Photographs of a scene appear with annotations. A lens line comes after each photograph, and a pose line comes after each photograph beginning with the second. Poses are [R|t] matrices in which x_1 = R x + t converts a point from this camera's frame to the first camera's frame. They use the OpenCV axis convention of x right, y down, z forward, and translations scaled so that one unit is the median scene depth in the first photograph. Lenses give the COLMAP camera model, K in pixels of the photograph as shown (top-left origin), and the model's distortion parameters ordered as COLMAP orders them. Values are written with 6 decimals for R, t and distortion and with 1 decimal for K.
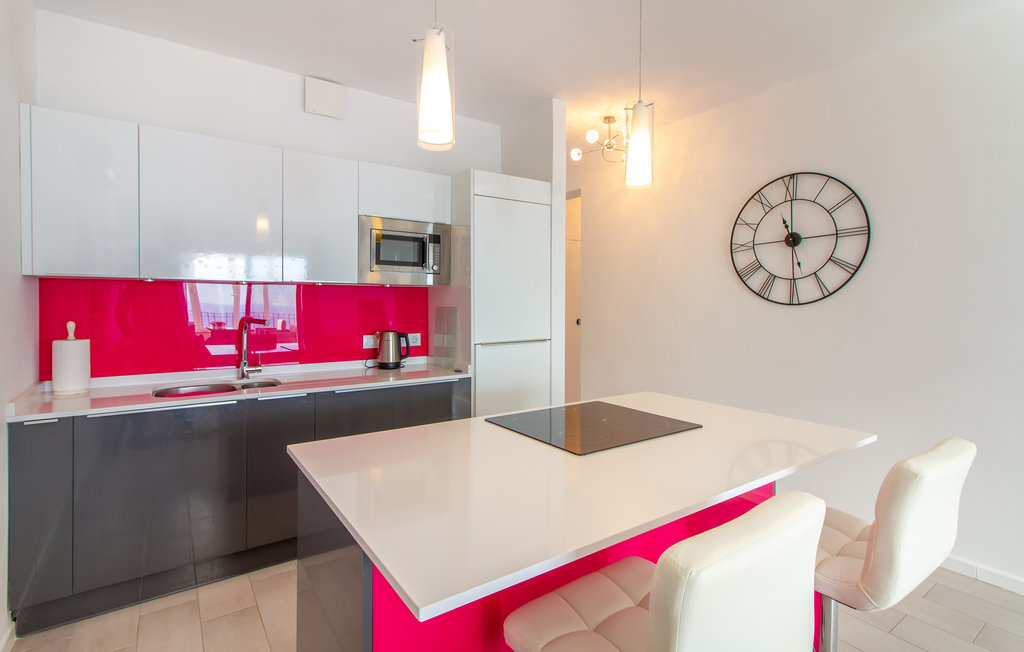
lens RADIAL K [[495.3, 0, 516.2], [0, 495.3, 293.7], [0, 0, 1]] dist [0.001024, 0.000193]
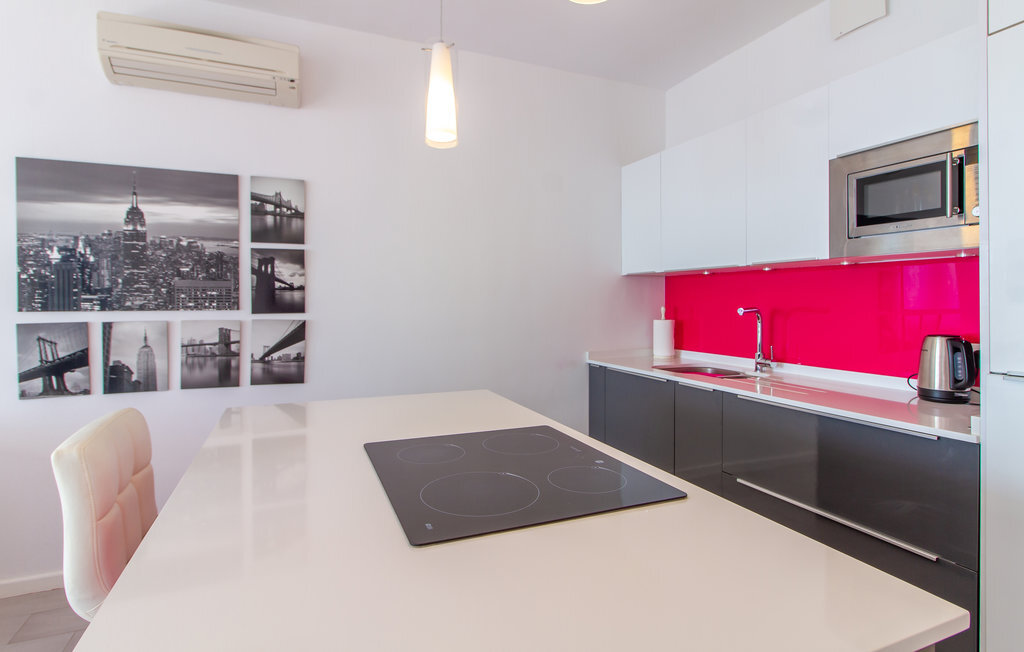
lens RADIAL K [[512.8, 0, 510.9], [0, 512.8, 300.7], [0, 0, 1]] dist [-0.001066, -0.000123]
pose [[-0.218195, -0.010586, -0.975848, 0.477184], [0.005254, 0.999914, -0.012021, 0.044493], [0.975891, -0.007750, -0.218120, 0.721180]]
